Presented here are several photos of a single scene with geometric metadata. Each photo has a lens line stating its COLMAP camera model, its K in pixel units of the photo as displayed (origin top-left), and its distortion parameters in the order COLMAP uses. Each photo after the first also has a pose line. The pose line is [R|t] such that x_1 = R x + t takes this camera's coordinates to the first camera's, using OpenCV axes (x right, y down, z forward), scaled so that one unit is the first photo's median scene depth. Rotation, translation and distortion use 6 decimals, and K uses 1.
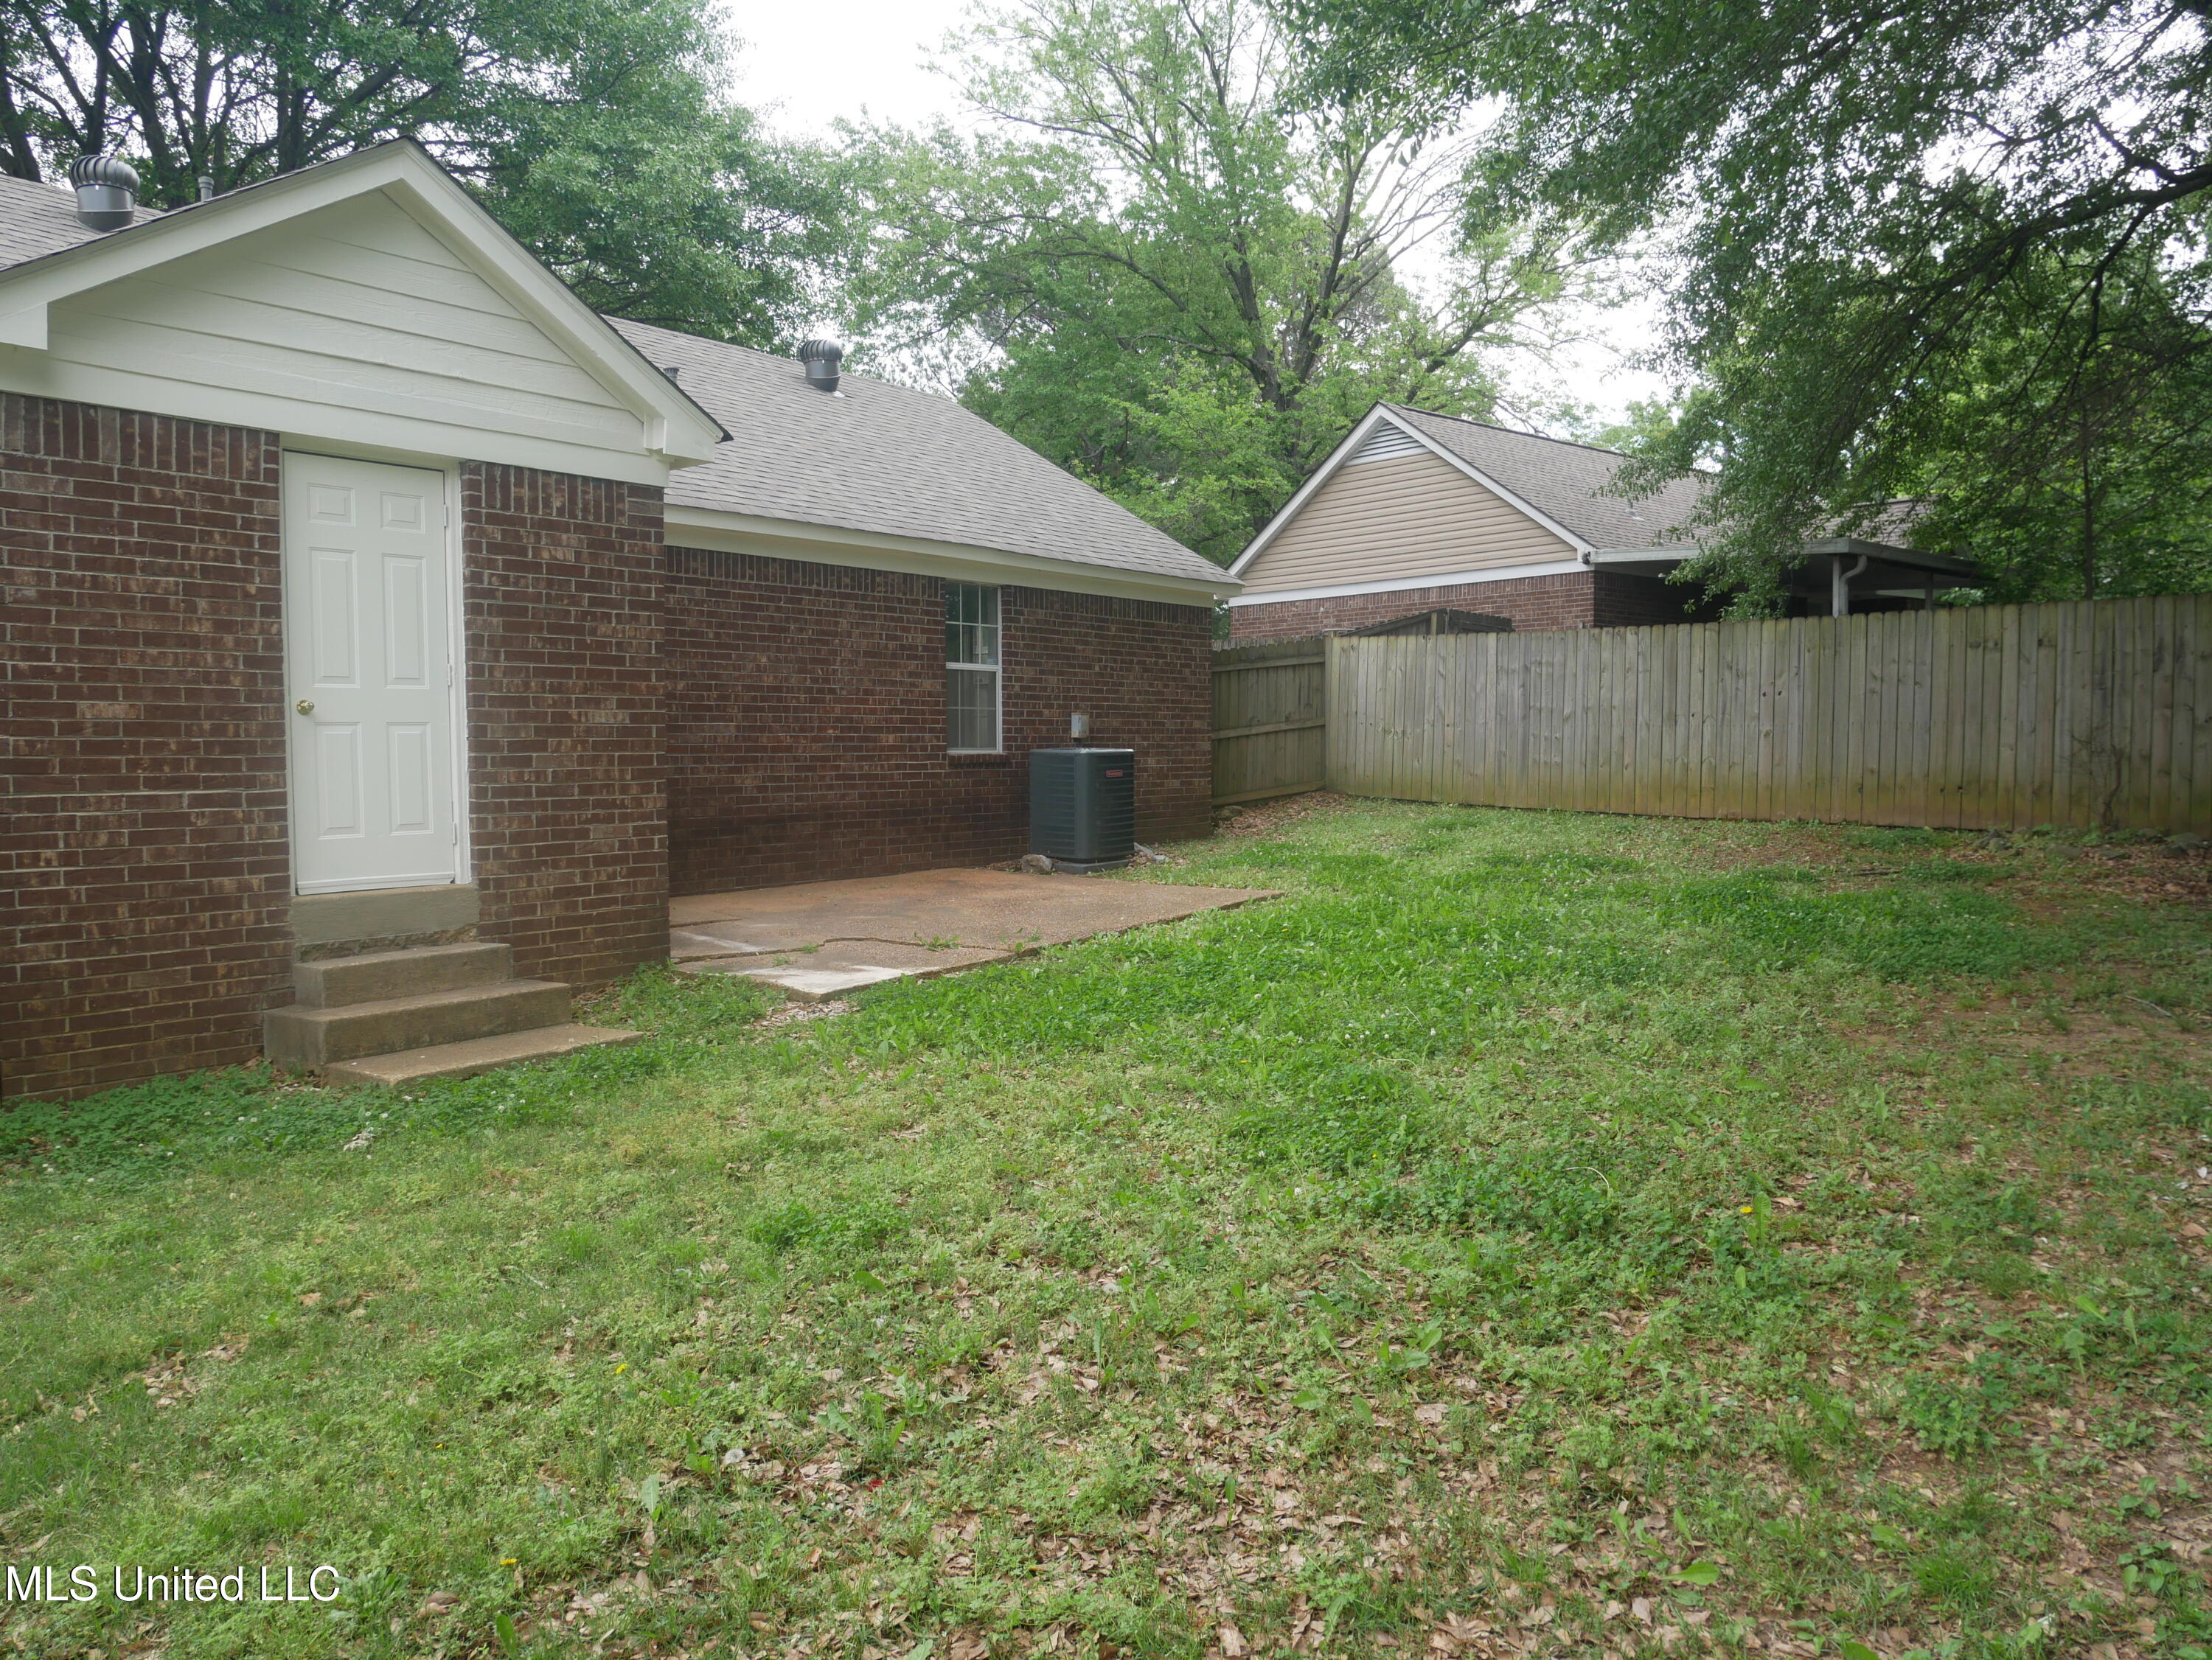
lens RADIAL K [[1592.9, 0, 1109.8], [0, 1592.9, 829.6], [0, 0, 1]] dist [-0.075700, 0.032560]
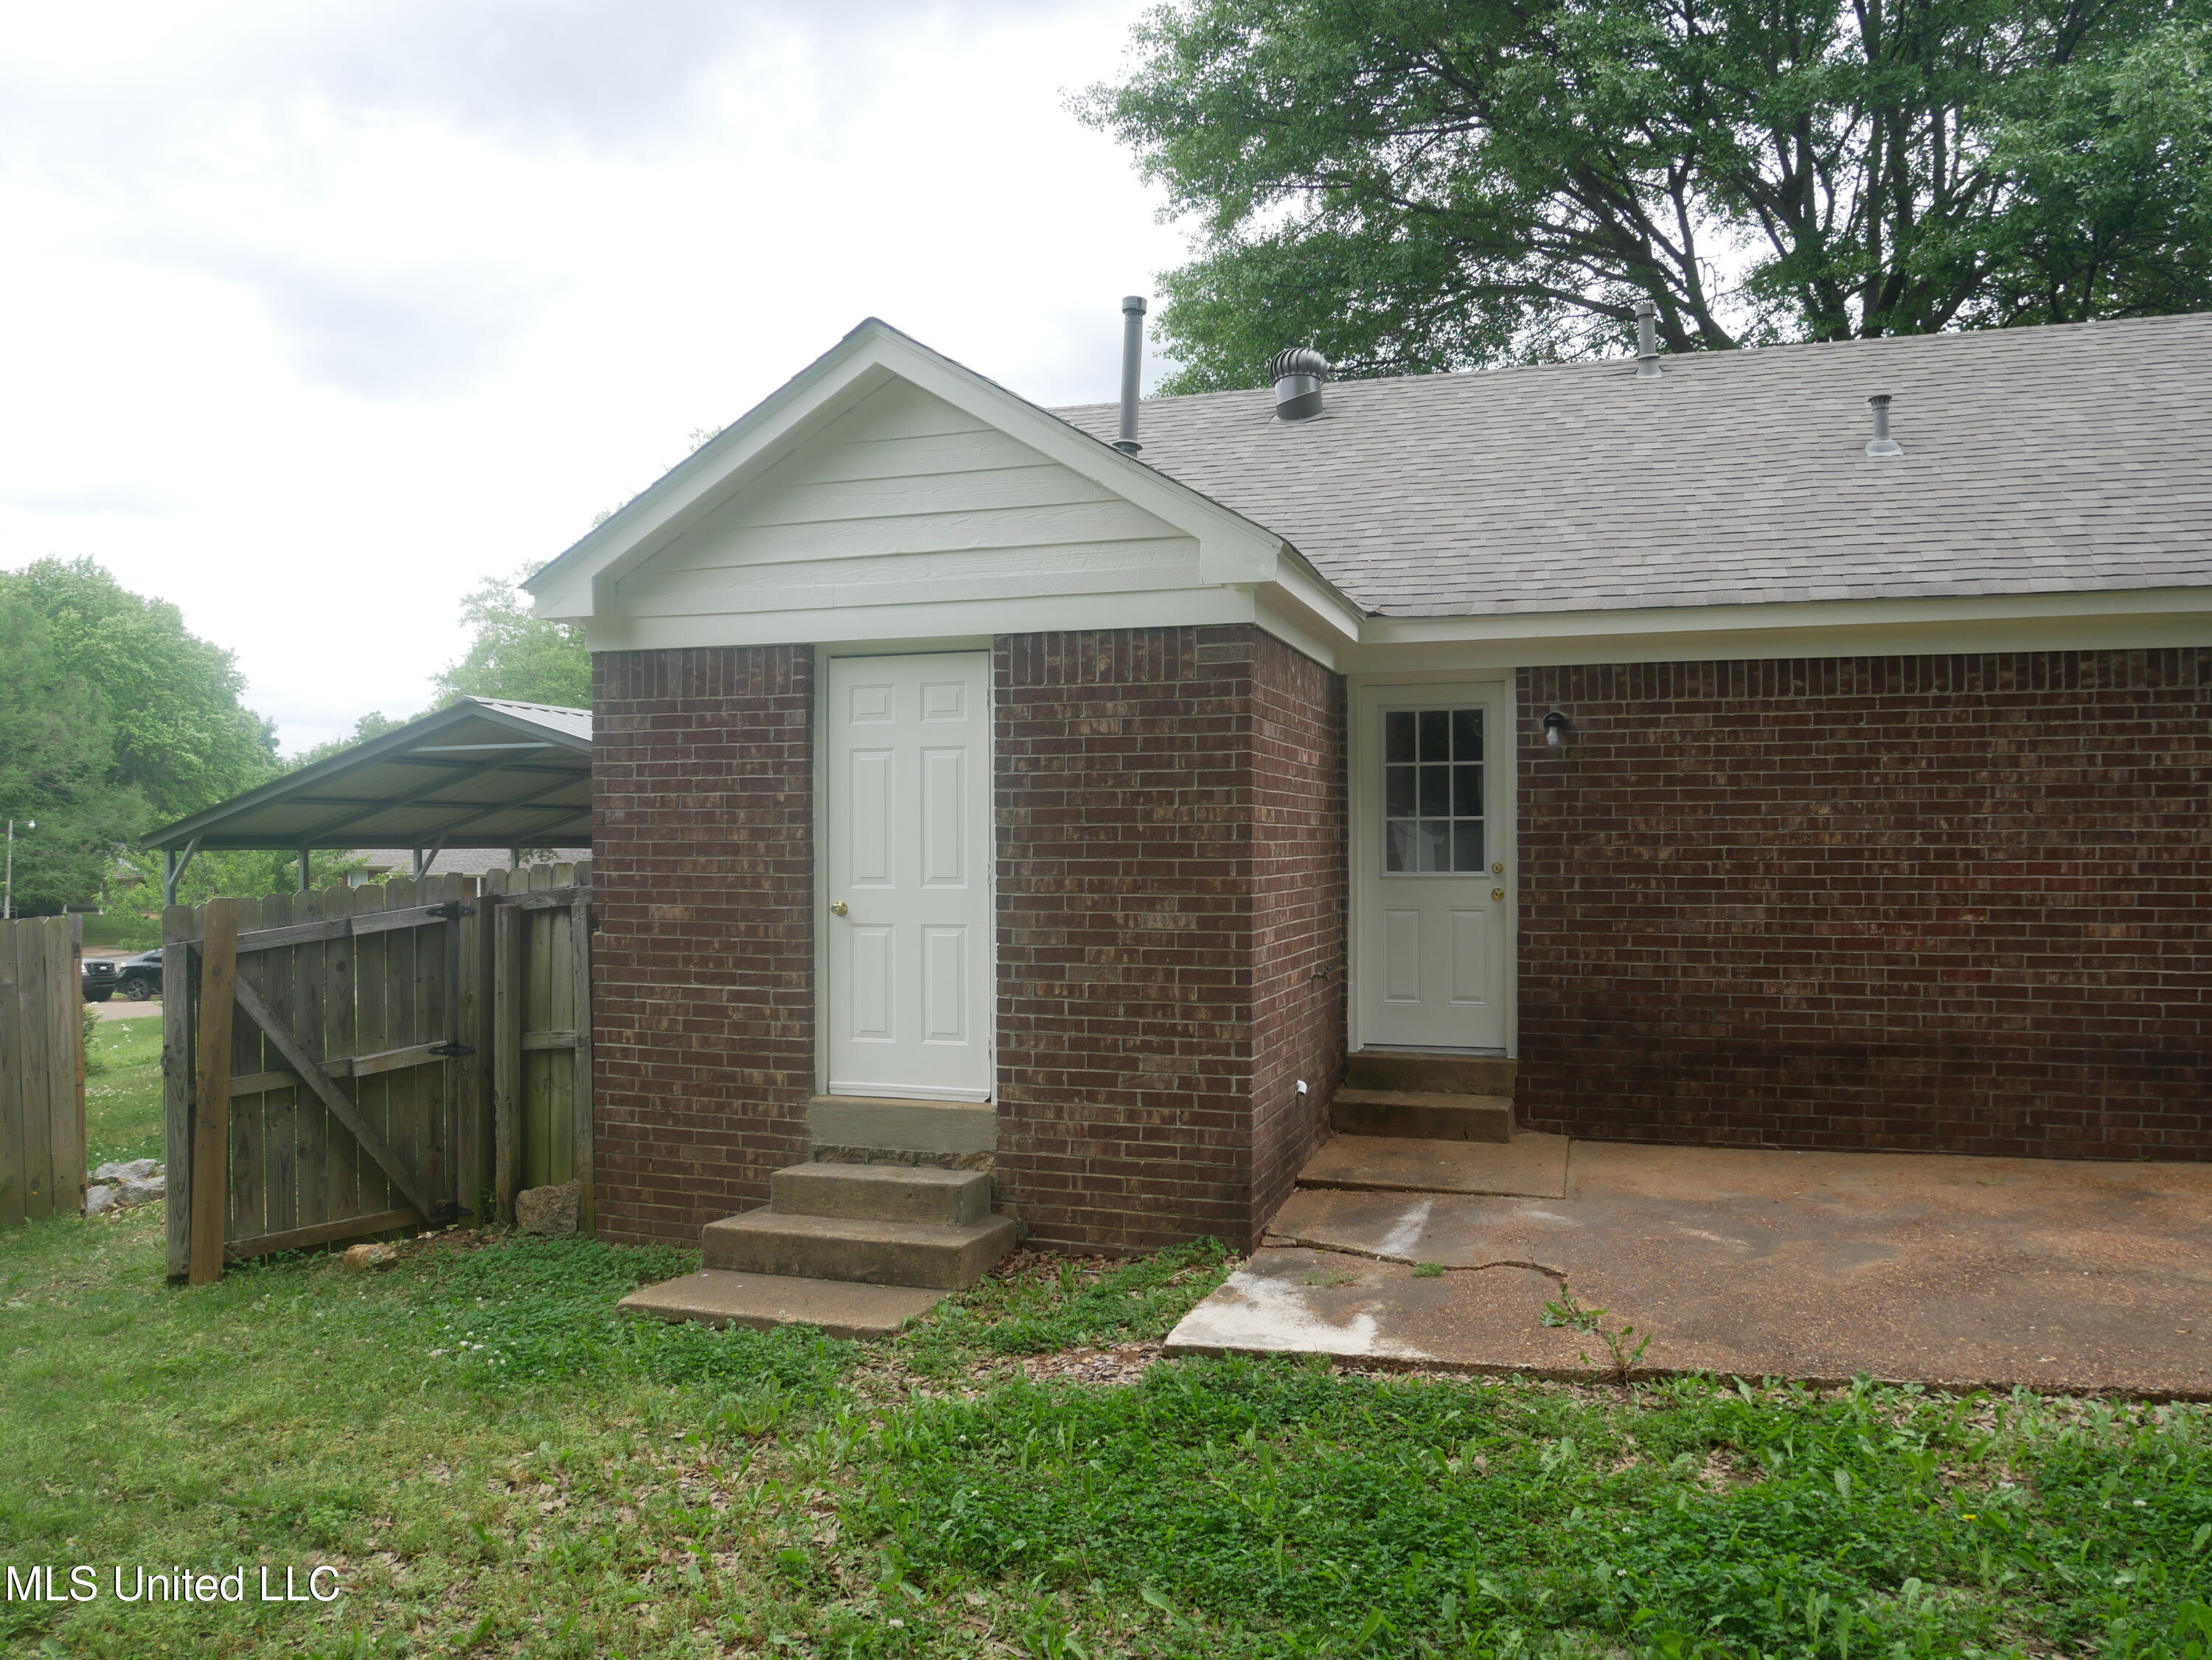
lens RADIAL K [[1592.9, 0, 1107.1], [0, 1592.9, 826.2], [0, 0, 1]] dist [-0.077360, 0.035157]
pose [[0.335259, -0.007096, -0.942099, 0.491798], [-0.049393, 0.998464, -0.025098, -0.110509], [0.940830, 0.054947, 0.334394, 0.791320]]
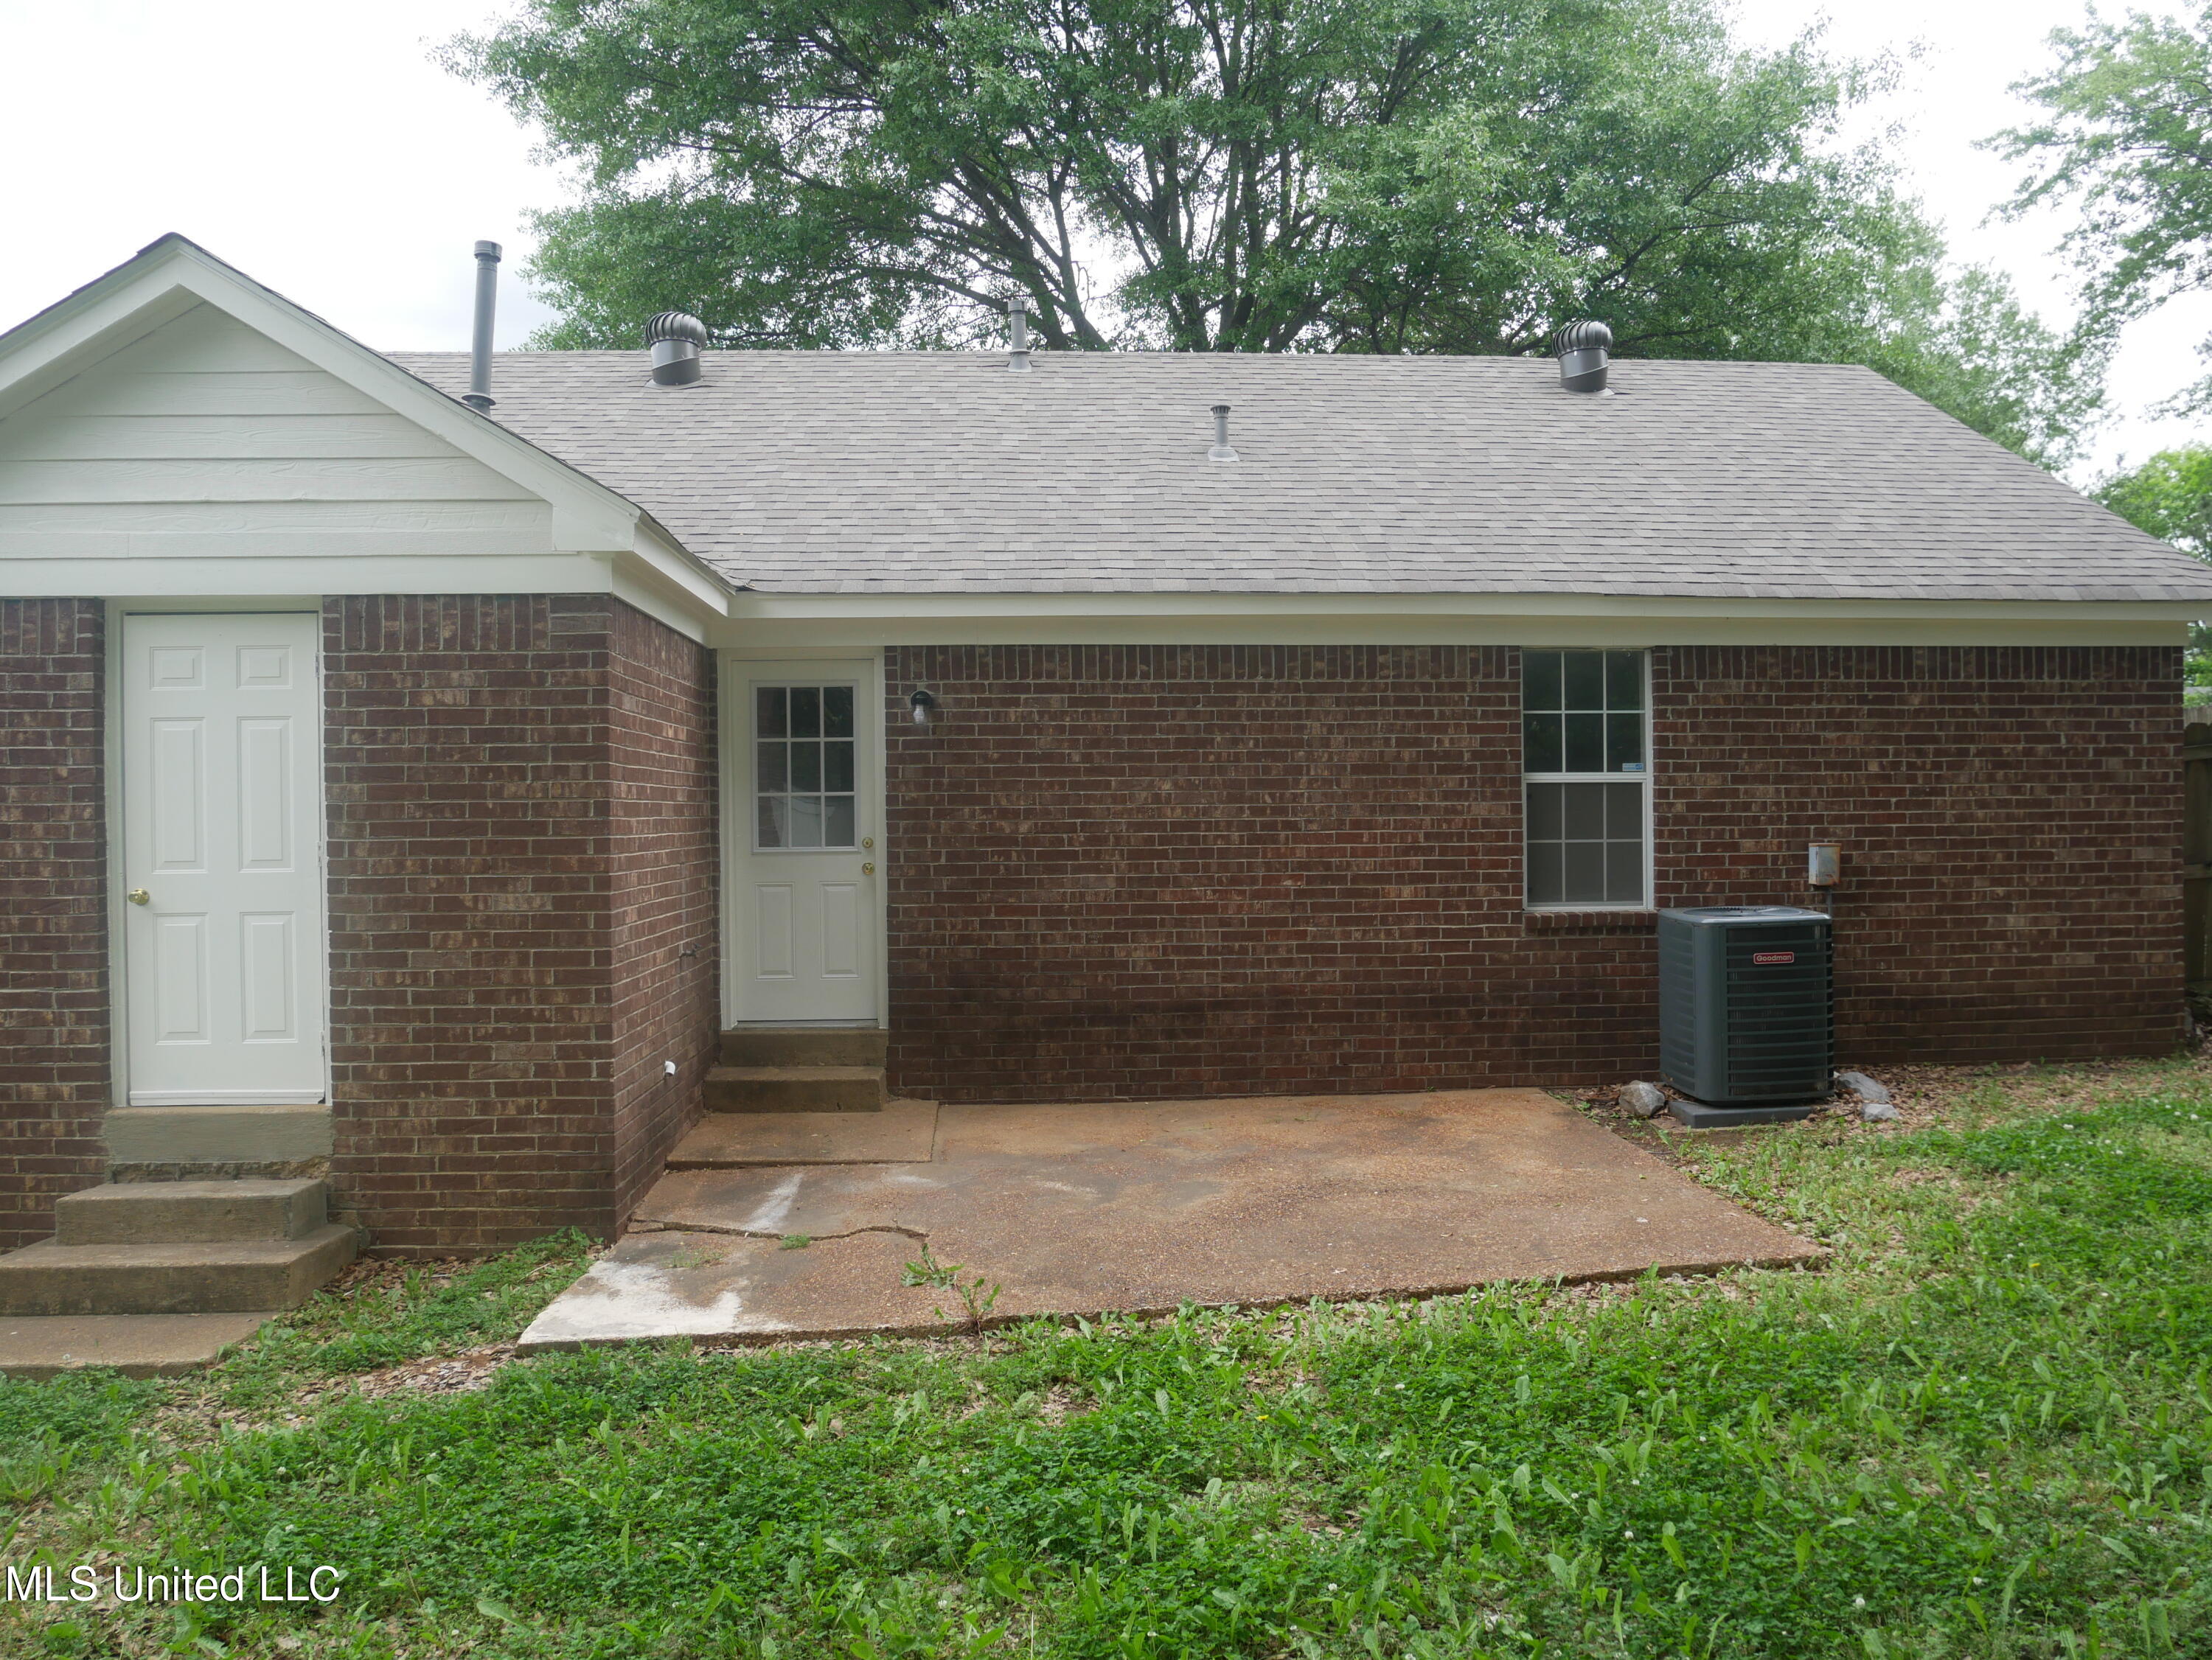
lens RADIAL K [[1592.9, 0, 1107.1], [0, 1592.9, 826.2], [0, 0, 1]] dist [-0.077360, 0.035157]
pose [[0.656747, 0.003023, -0.754105, 0.504854], [-0.033801, 0.999105, -0.025432, -0.111367], [0.753353, 0.042192, 0.656261, 0.805721]]
